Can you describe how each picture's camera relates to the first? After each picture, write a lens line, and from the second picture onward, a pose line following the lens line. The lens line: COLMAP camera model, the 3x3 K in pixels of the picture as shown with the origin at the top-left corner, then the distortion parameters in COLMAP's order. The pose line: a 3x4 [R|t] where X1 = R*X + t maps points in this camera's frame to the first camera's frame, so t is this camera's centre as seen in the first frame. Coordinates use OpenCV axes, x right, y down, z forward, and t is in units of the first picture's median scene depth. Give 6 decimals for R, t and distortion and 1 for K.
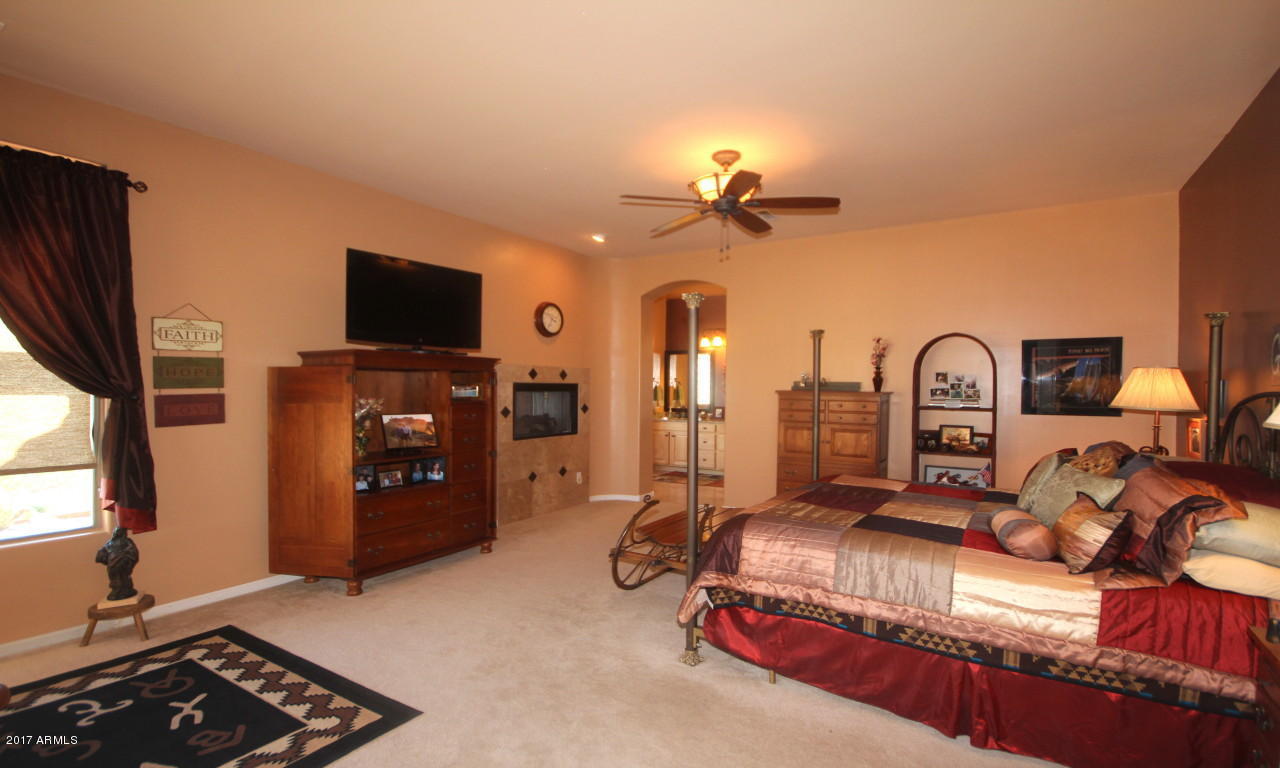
lens RADIAL K [[593.0, 0, 647.3], [0, 593.0, 386.6], [0, 0, 1]] dist [0.010830, -0.010955]
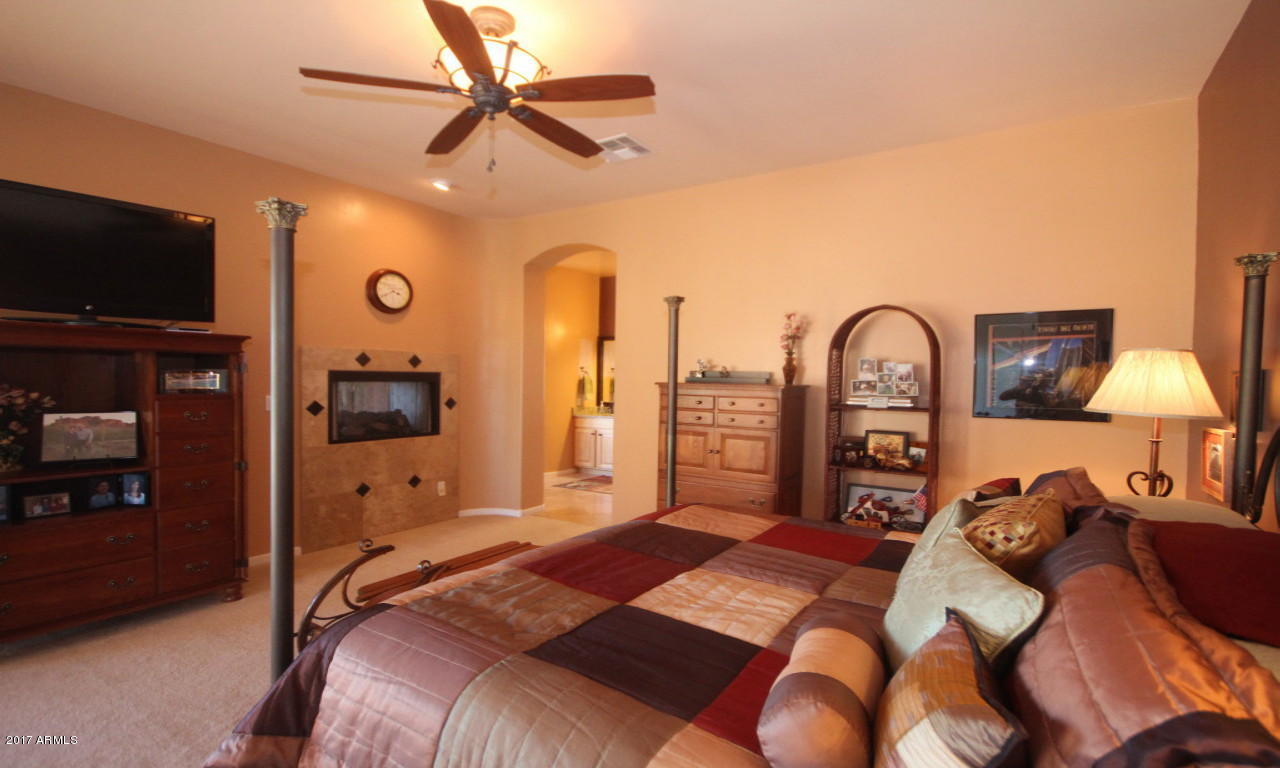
lens RADIAL K [[593.0, 0, 647.3], [0, 593.0, 386.6], [0, 0, 1]] dist [0.010830, -0.010955]
pose [[0.999787, 0.006116, -0.019725, 0.238529], [-0.005832, 0.999879, 0.014413, 0.001245], [0.019811, -0.014295, 0.999702, 0.258490]]
